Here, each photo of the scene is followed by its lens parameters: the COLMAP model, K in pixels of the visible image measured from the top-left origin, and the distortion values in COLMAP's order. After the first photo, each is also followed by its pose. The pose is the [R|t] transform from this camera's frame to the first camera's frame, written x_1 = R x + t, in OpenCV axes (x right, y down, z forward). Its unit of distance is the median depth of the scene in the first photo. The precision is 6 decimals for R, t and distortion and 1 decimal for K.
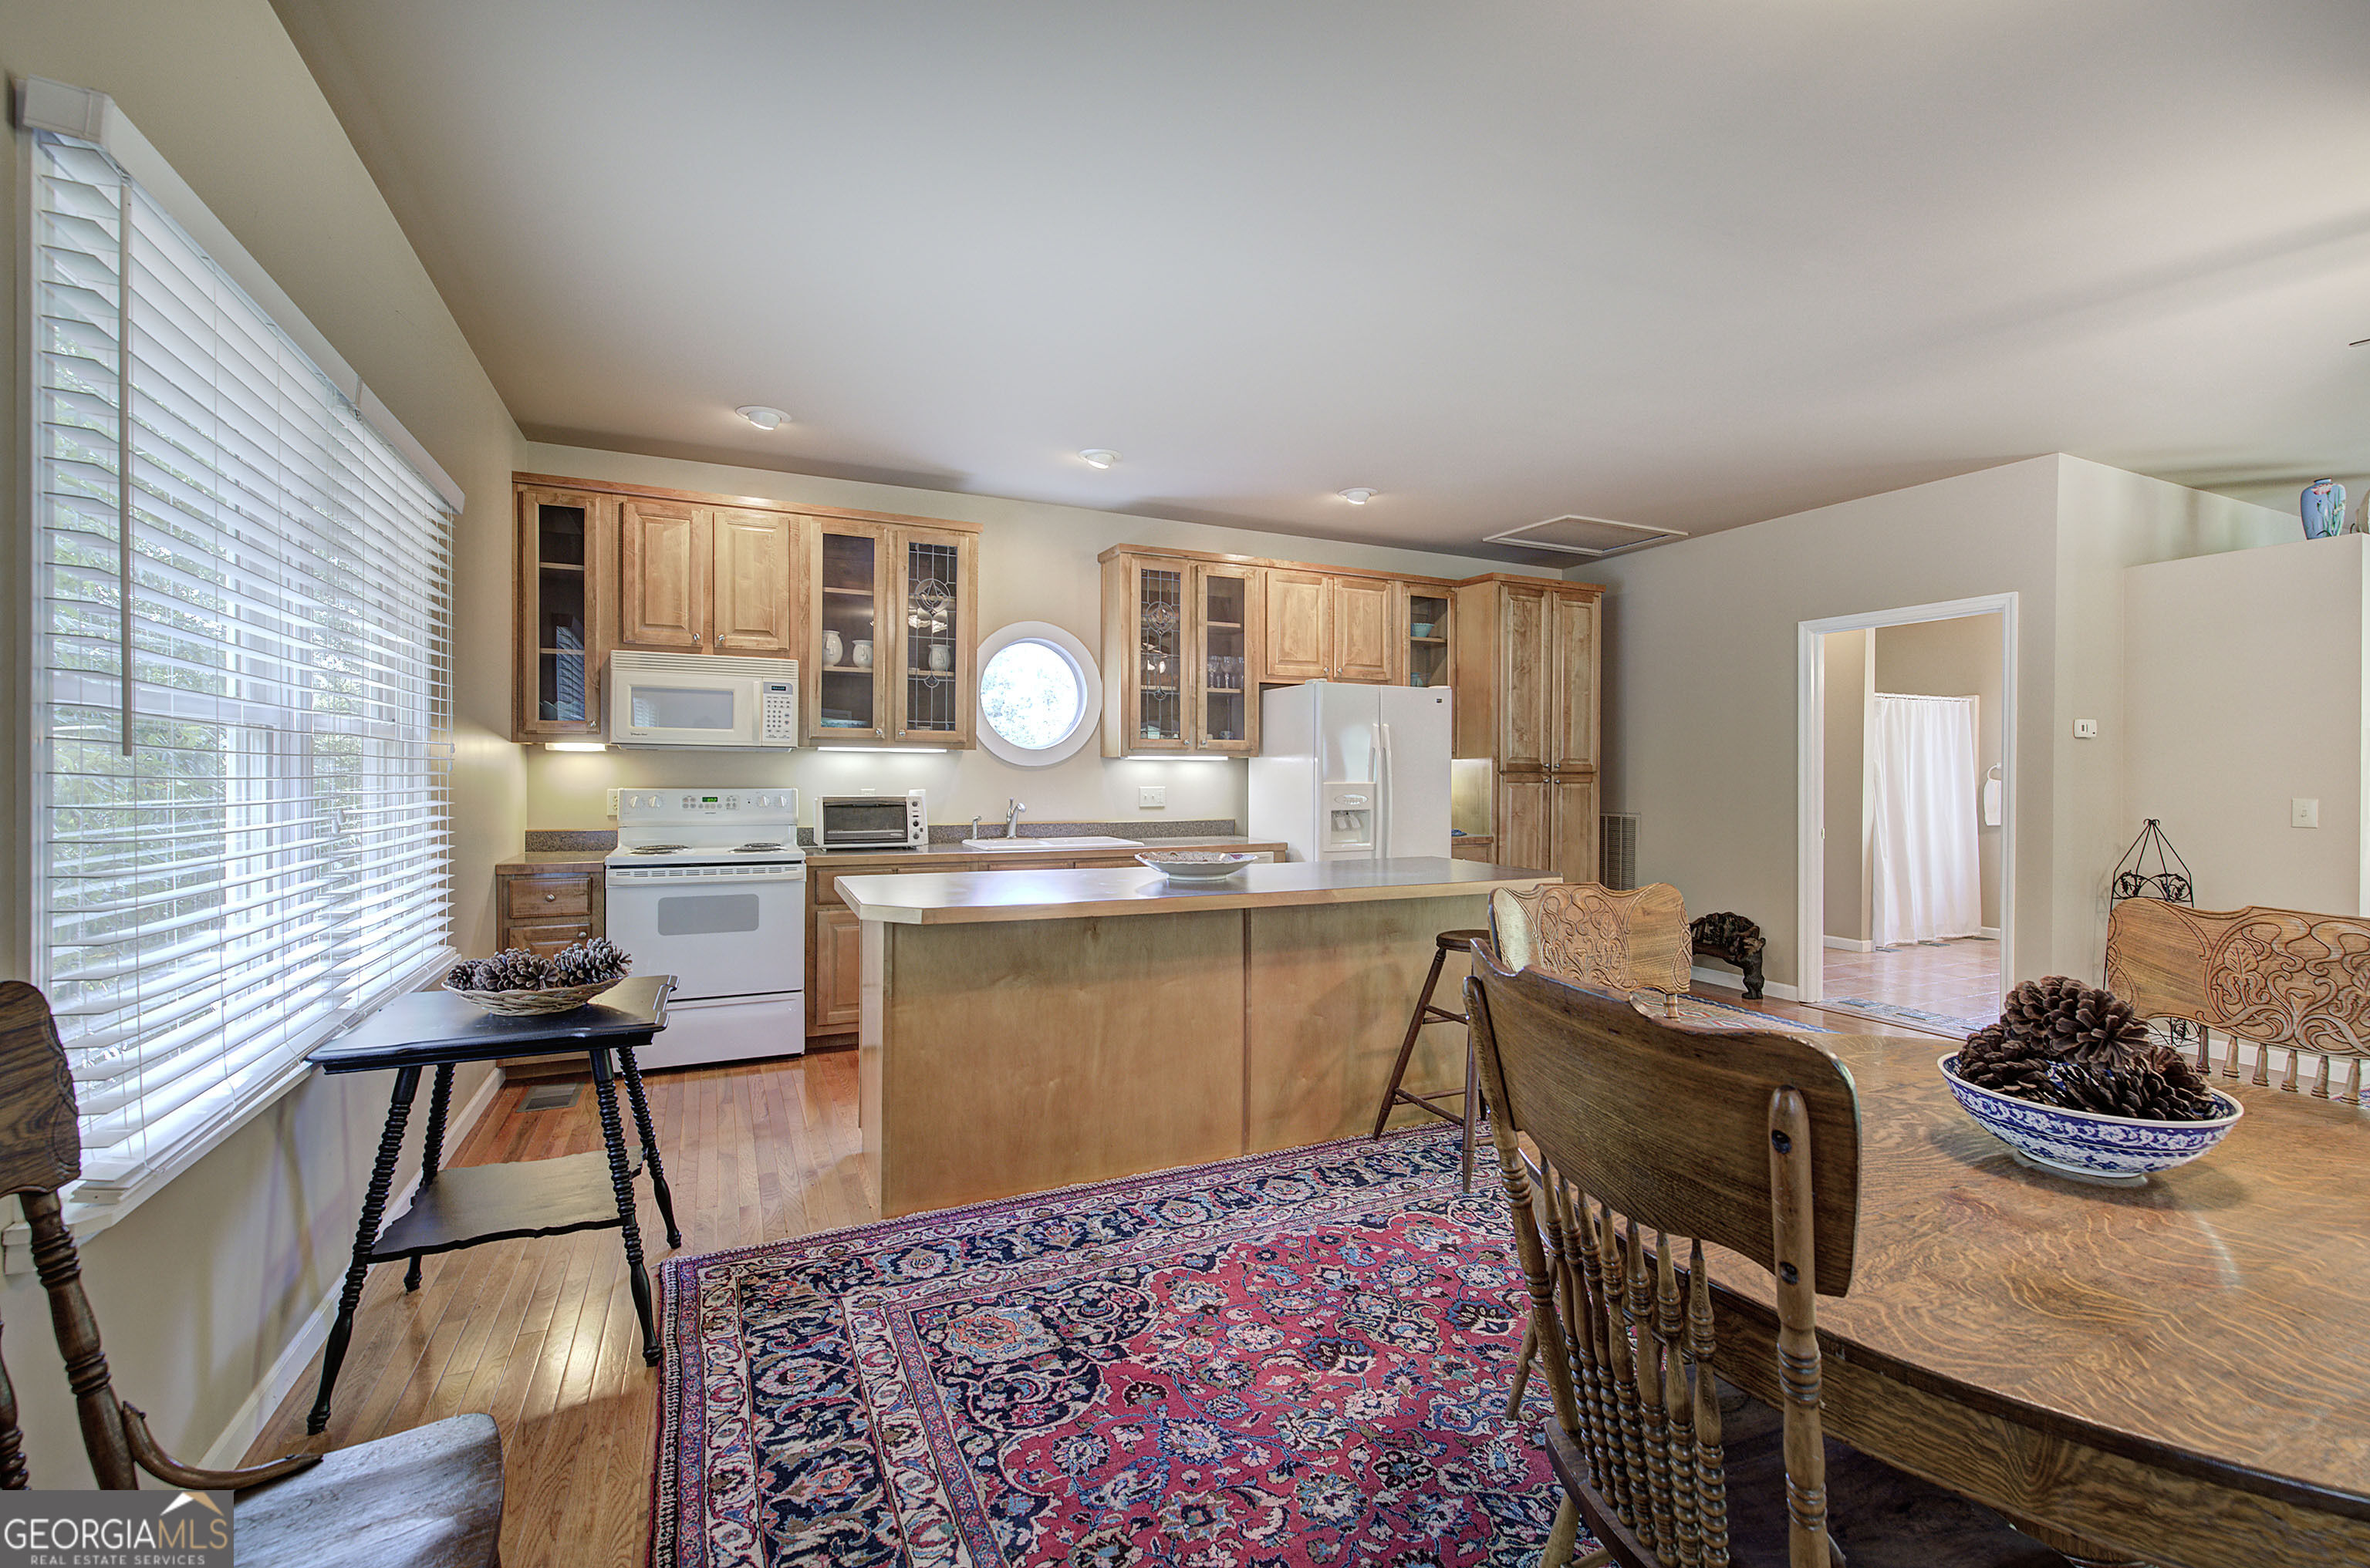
lens RADIAL K [[1009.0, 0, 1189.6], [0, 1009.0, 777.5], [0, 0, 1]] dist [0.000178, 0.000161]
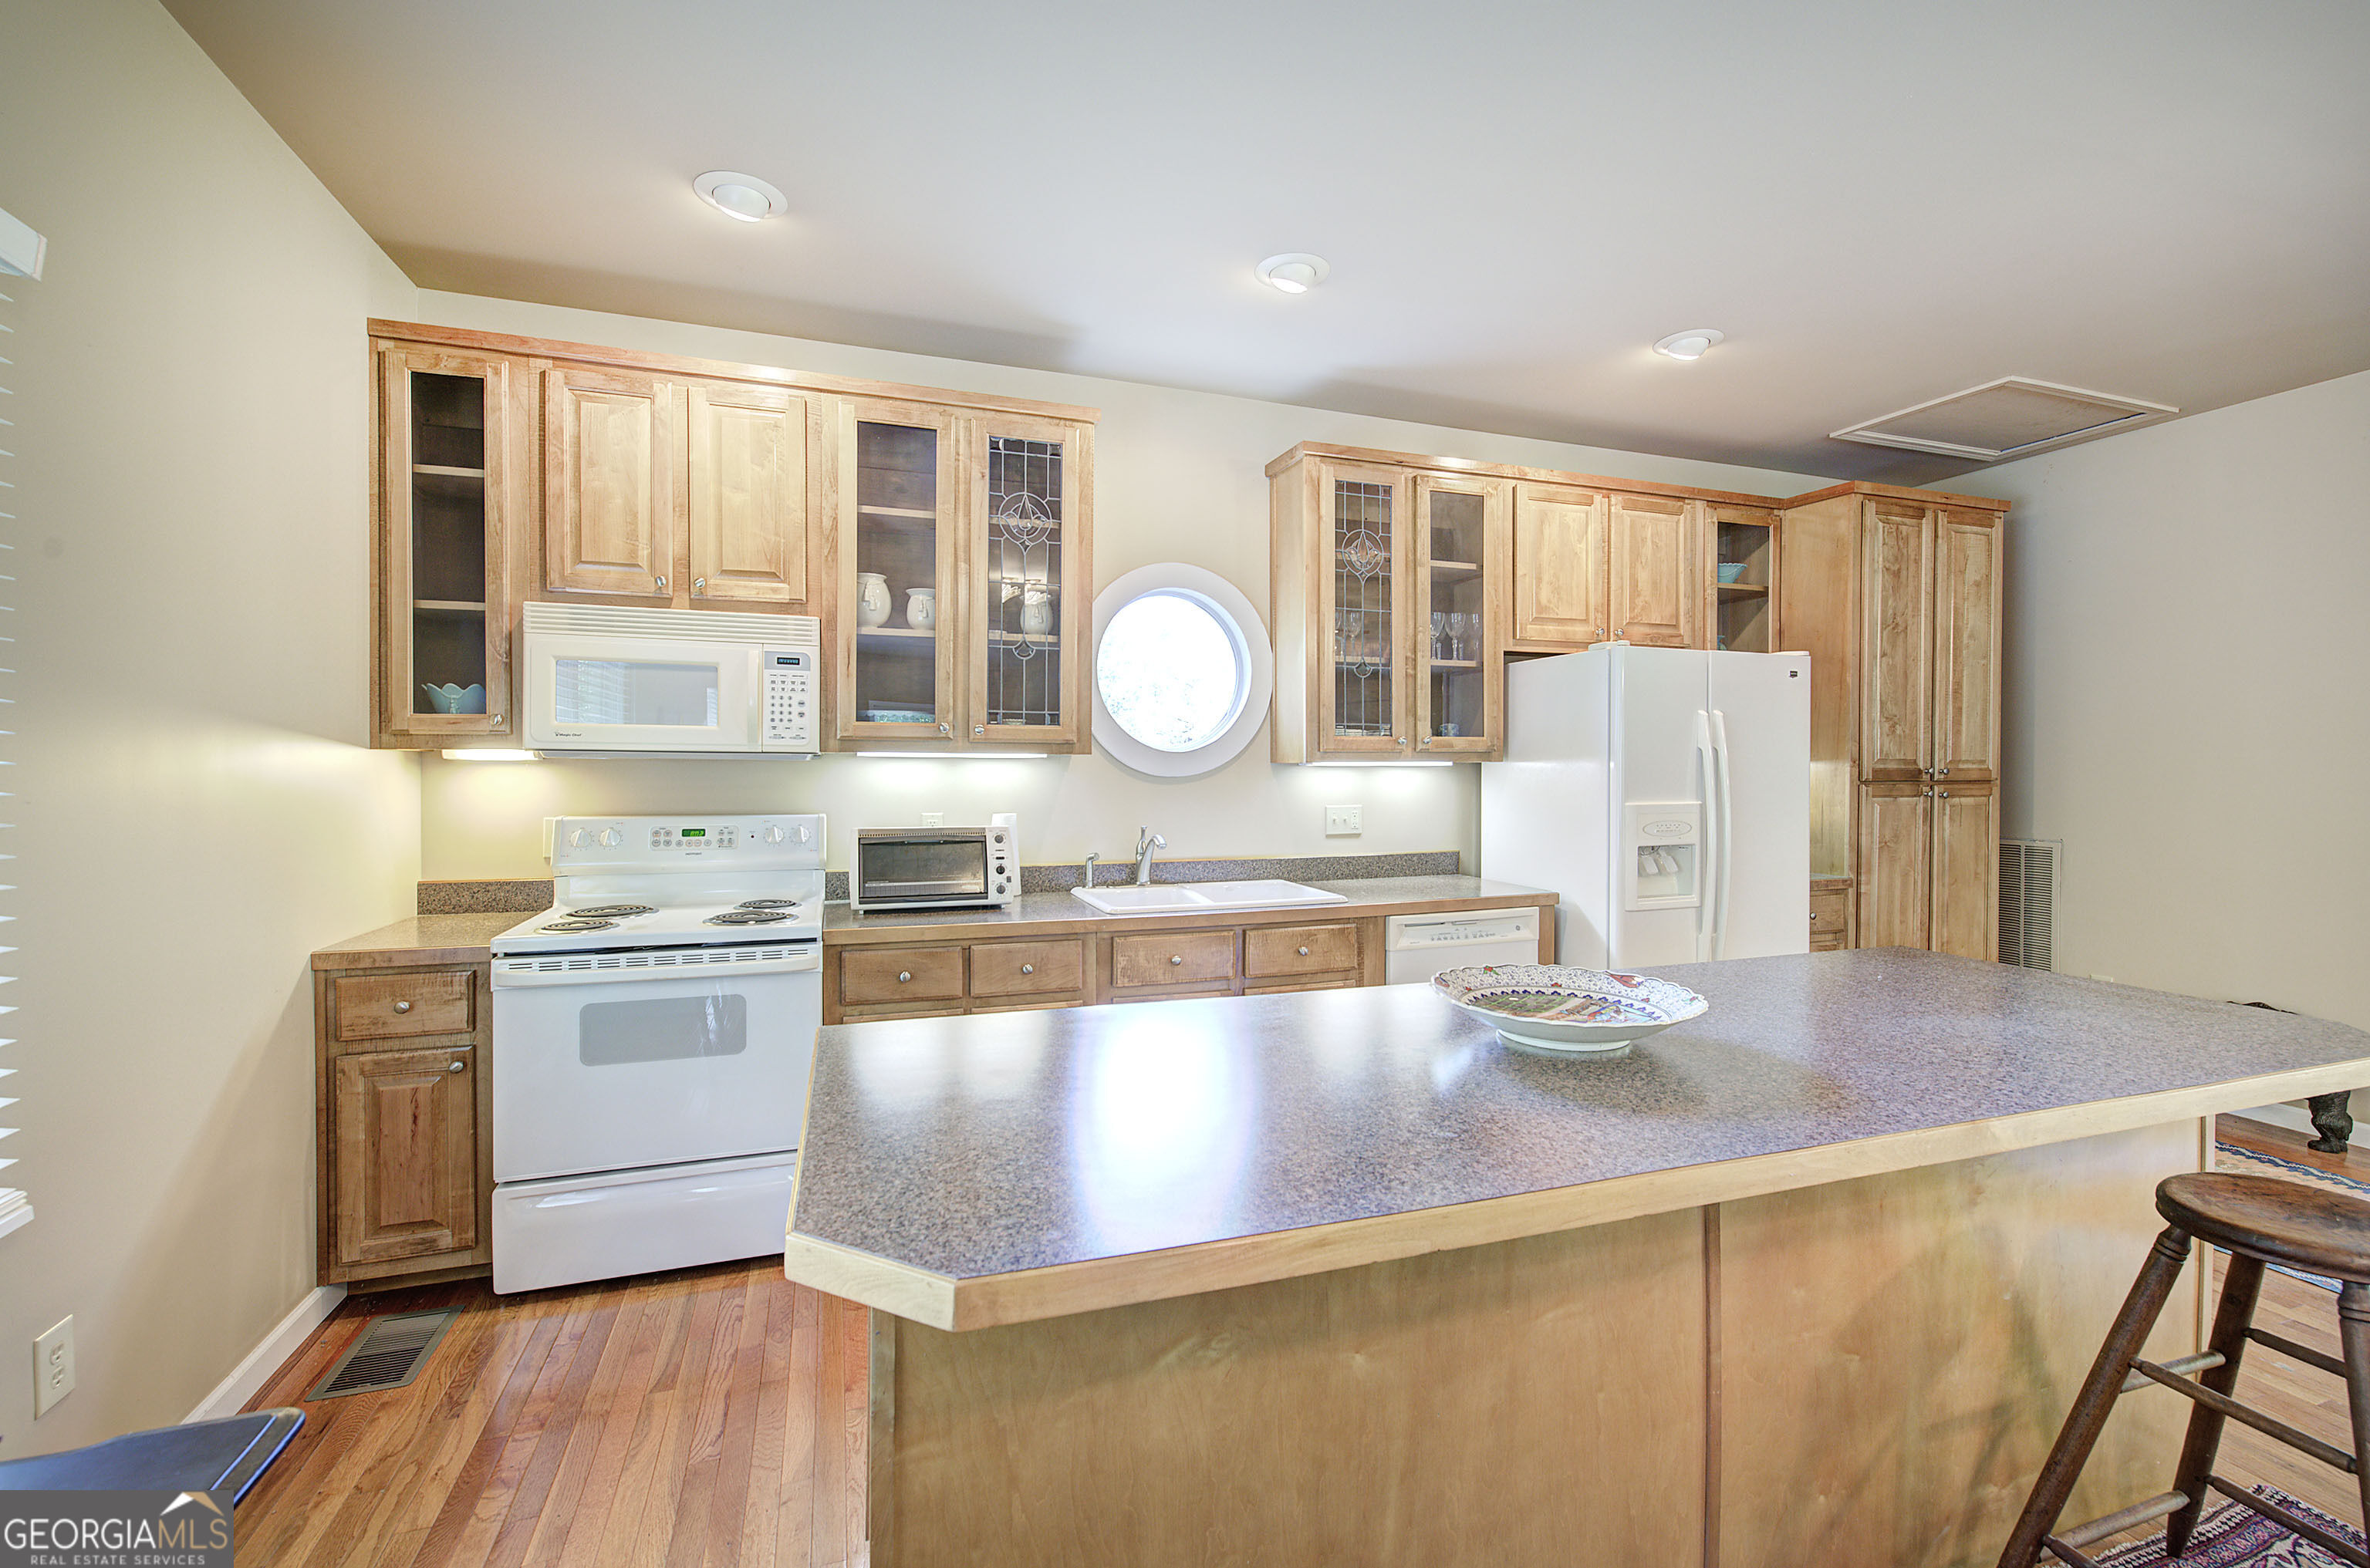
lens RADIAL K [[1009.0, 0, 1189.7], [0, 1009.0, 771.3], [0, 0, 1]] dist [0.000178, 0.000161]
pose [[0.994761, -0.002331, -0.102199, -0.083728], [0.002435, 0.999997, 0.000890, -0.017524], [0.102196, -0.001134, 0.994764, 0.366242]]
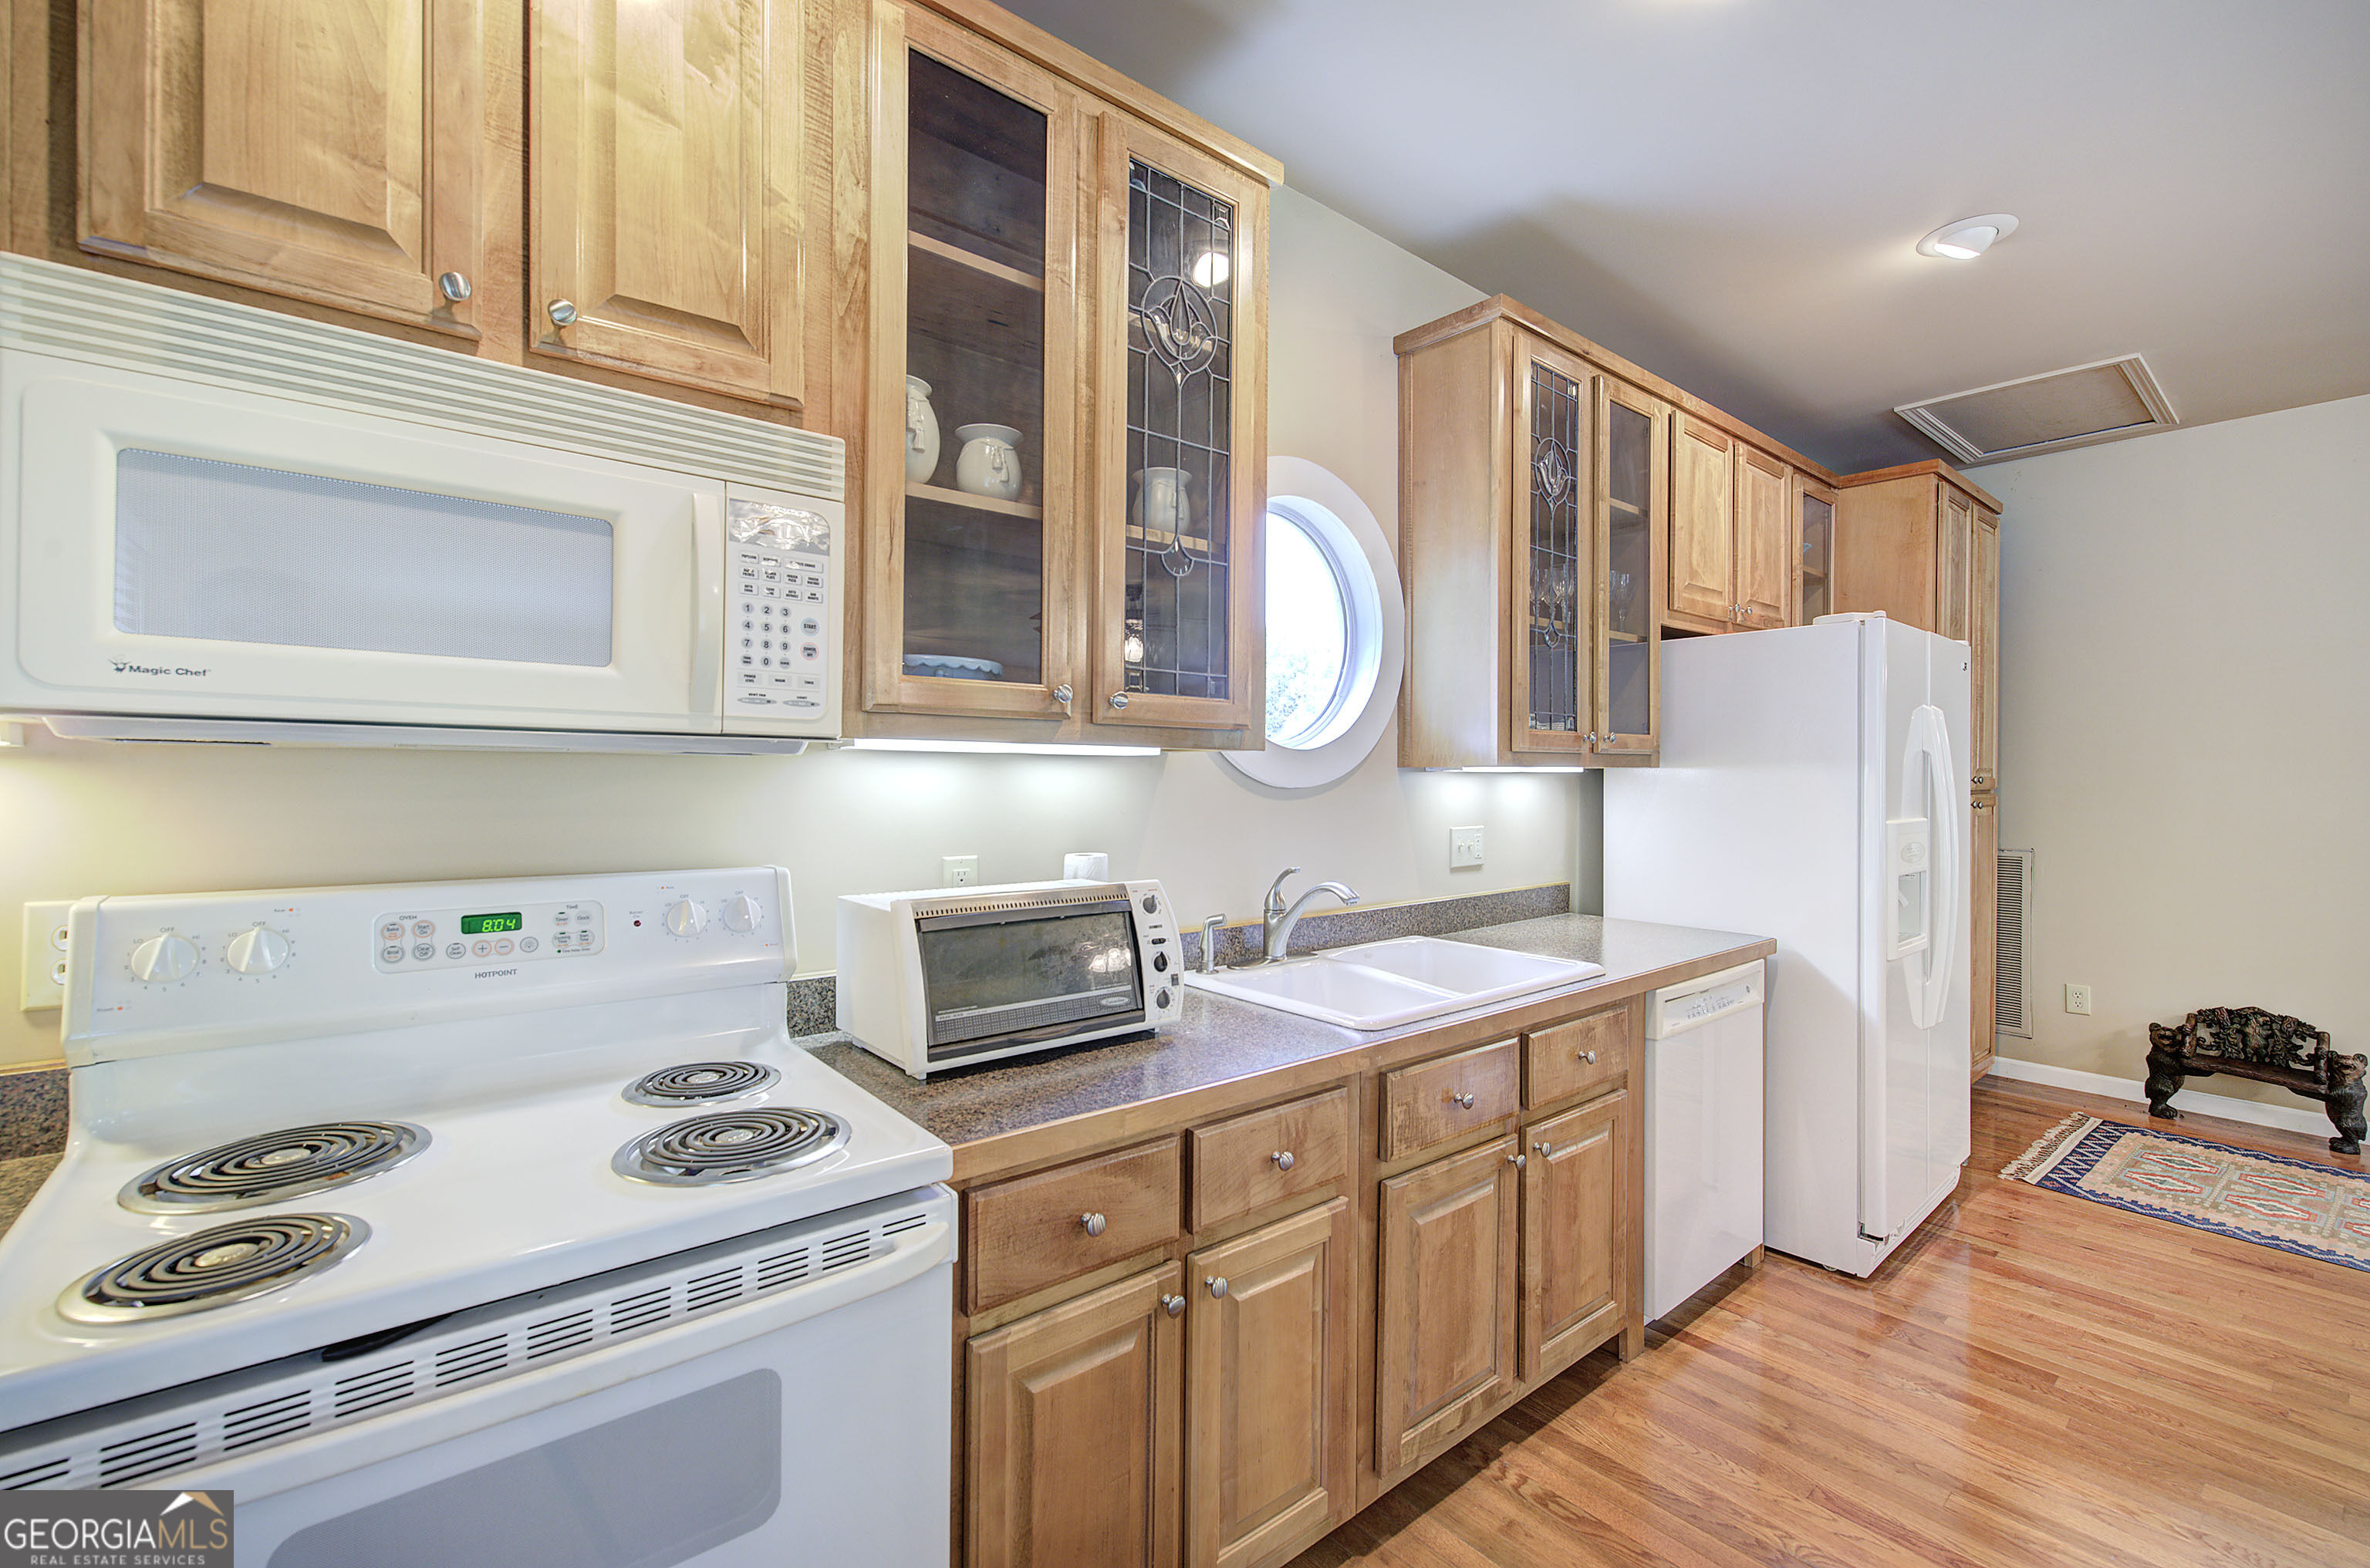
lens RADIAL K [[1009.0, 0, 1201.1], [0, 1009.0, 771.4], [0, 0, 1]] dist [0.000178, 0.000161]
pose [[0.969612, 0.000370, 0.244646, -0.340390], [0.001436, 0.999973, -0.007202, -0.017386], [-0.244642, 0.007334, 0.969586, 0.655967]]
